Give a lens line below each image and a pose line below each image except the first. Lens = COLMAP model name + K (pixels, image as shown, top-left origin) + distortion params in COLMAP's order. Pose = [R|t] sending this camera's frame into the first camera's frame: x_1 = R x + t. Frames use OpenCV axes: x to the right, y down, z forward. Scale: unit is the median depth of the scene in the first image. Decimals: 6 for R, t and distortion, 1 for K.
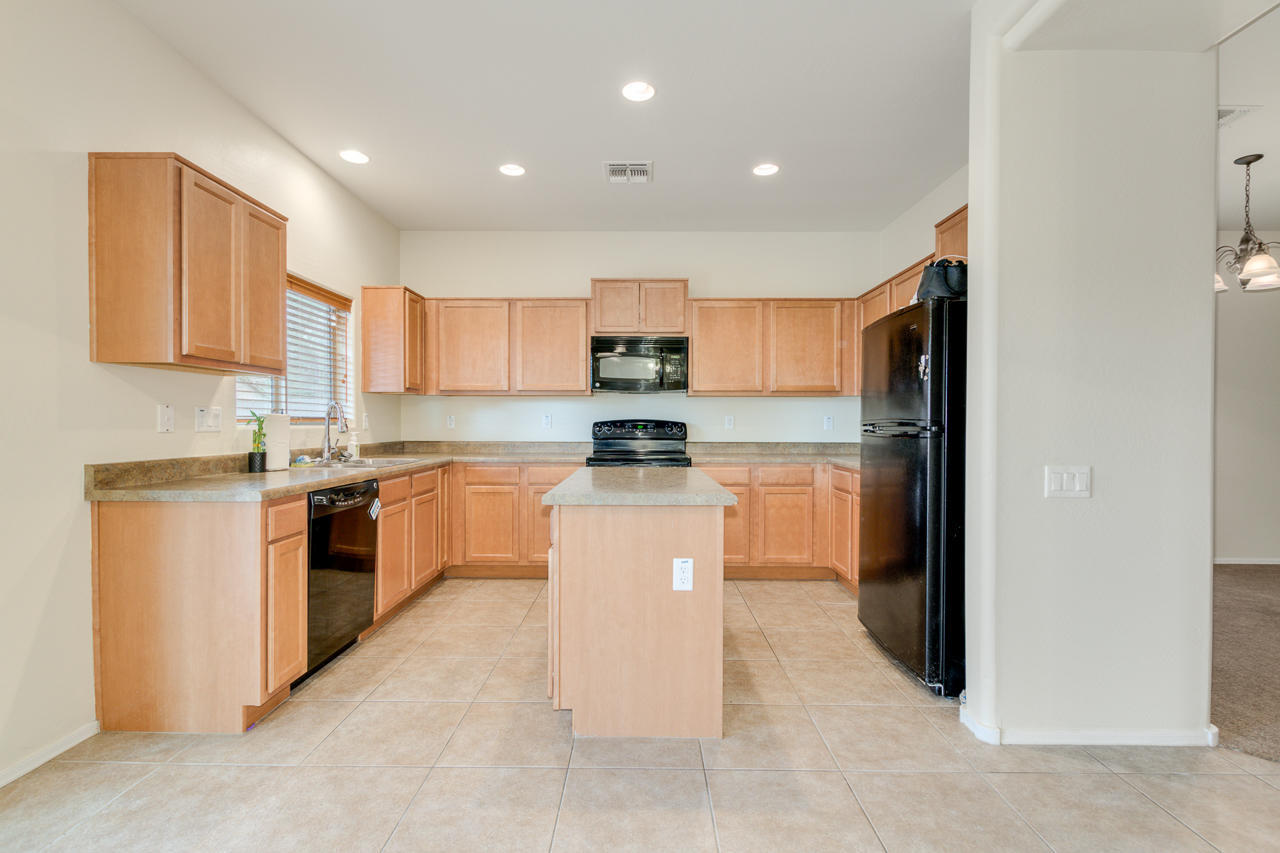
lens RADIAL K [[587.8, 0, 640.5], [0, 587.8, 431.5], [0, 0, 1]] dist [0.001548, -0.000113]
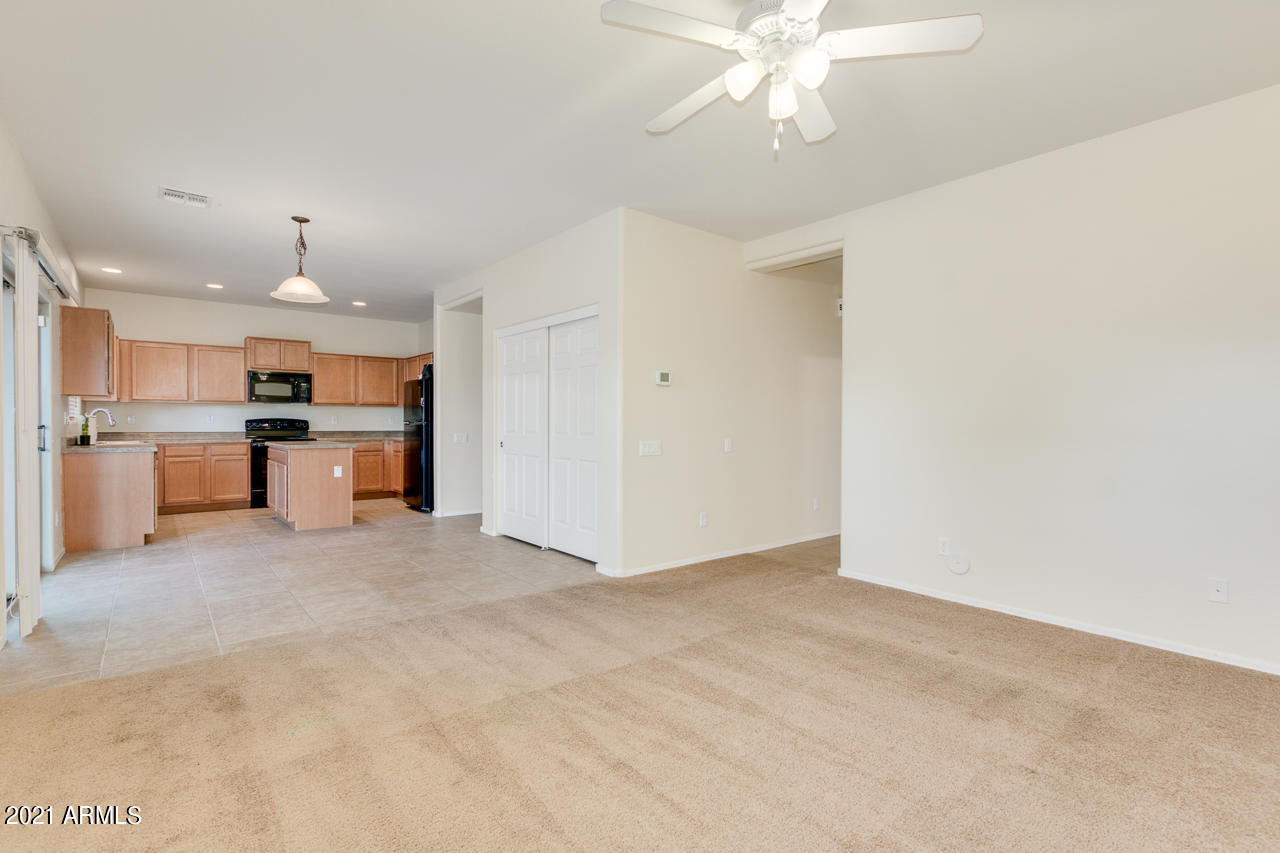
lens RADIAL K [[600.5, 0, 640.0], [0, 600.5, 426.5], [0, 0, 1]] dist [0.001734, 0.000362]
pose [[0.770338, -0.004700, 0.637618, -0.345695], [0.007714, 0.999968, -0.001948, 0.016754], [-0.637589, 0.006419, 0.770350, -1.164727]]
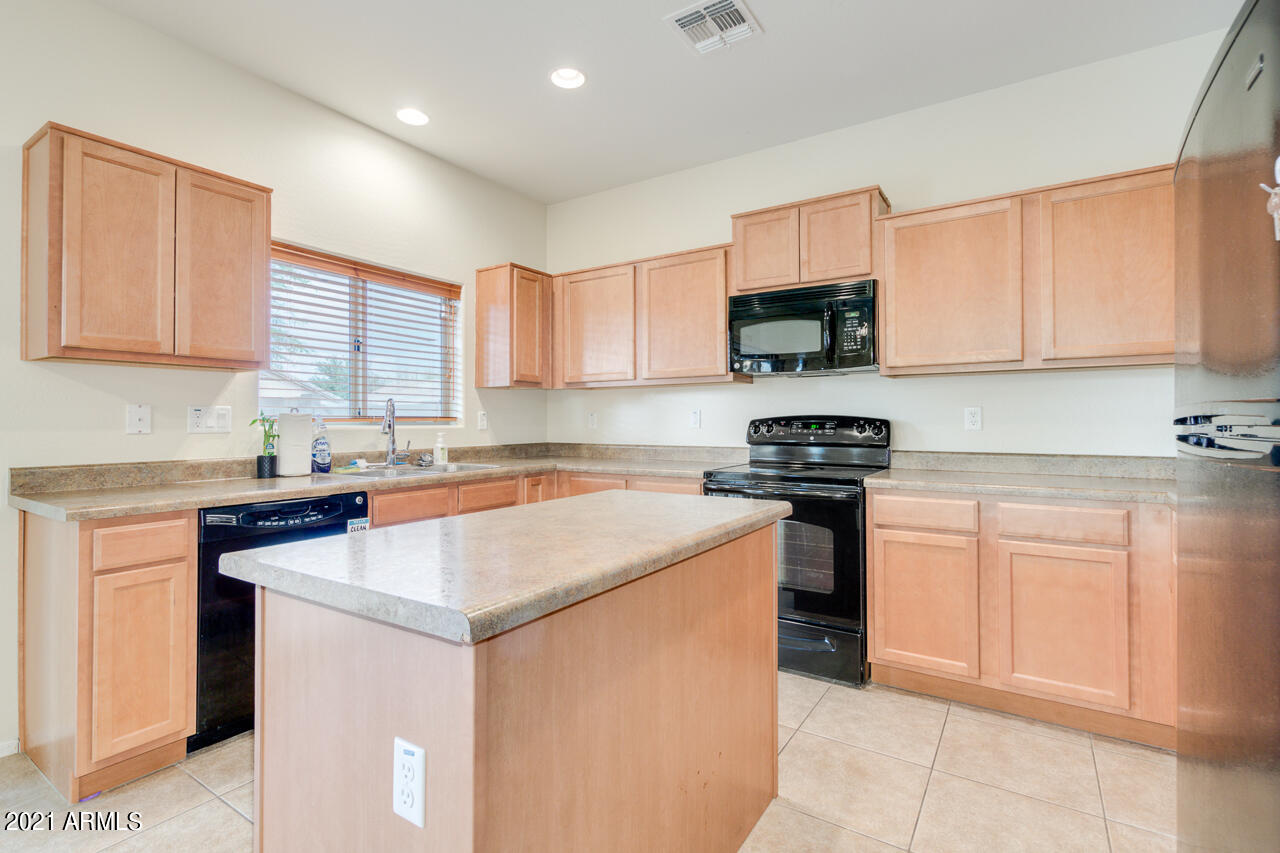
lens RADIAL K [[599.7, 0, 638.1], [0, 599.7, 416.6], [0, 0, 1]] dist [0.001723, 0.000310]
pose [[0.839801, -0.009843, -0.542805, 0.223958], [-0.002483, 0.999756, -0.021970, -0.004045], [0.542888, 0.019798, 0.839571, 0.366091]]
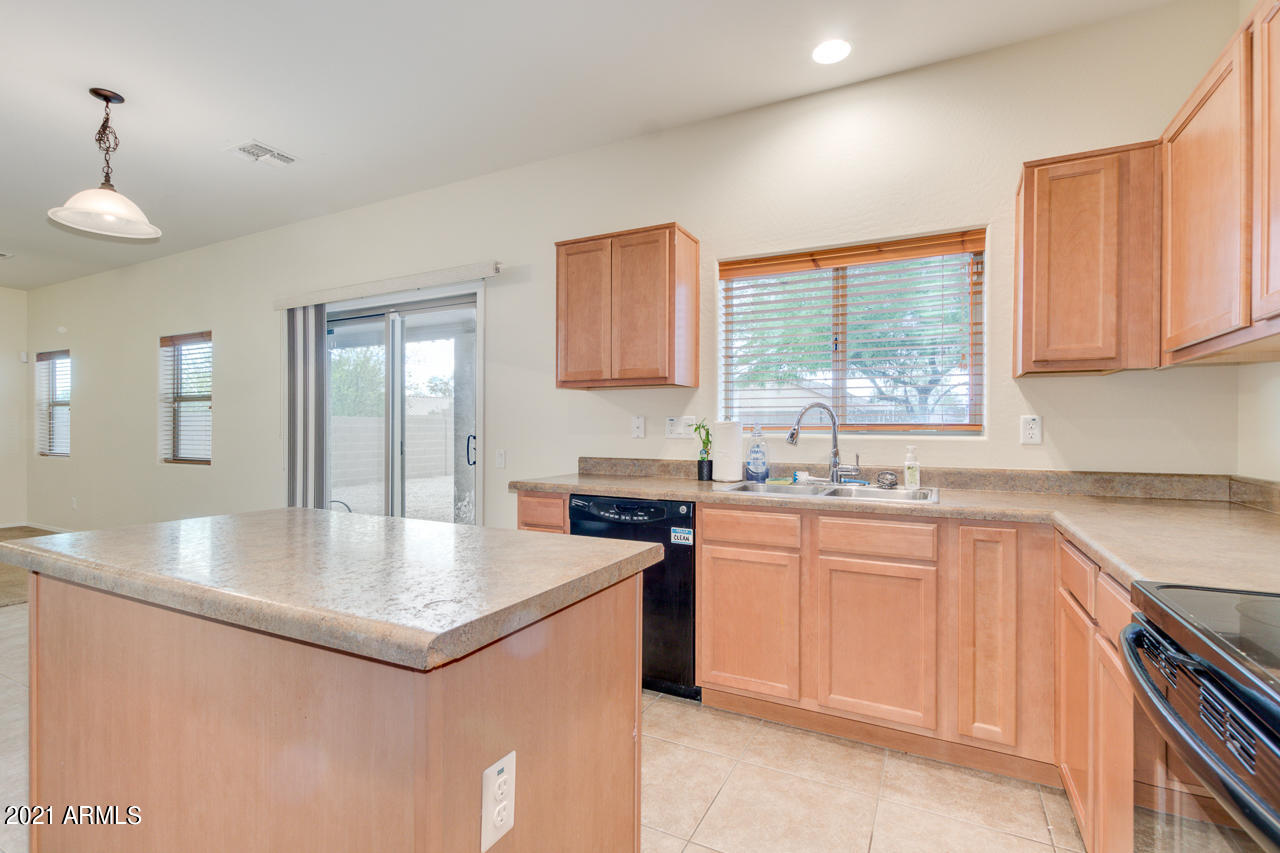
lens RADIAL K [[587.8, 0, 640.5], [0, 587.8, 431.5], [0, 0, 1]] dist [0.001548, -0.000113]
pose [[-0.451102, -0.002282, -0.892470, 0.198677], [-0.018500, 0.999806, 0.006794, -0.012513], [0.892281, 0.019576, -0.451057, 0.924938]]
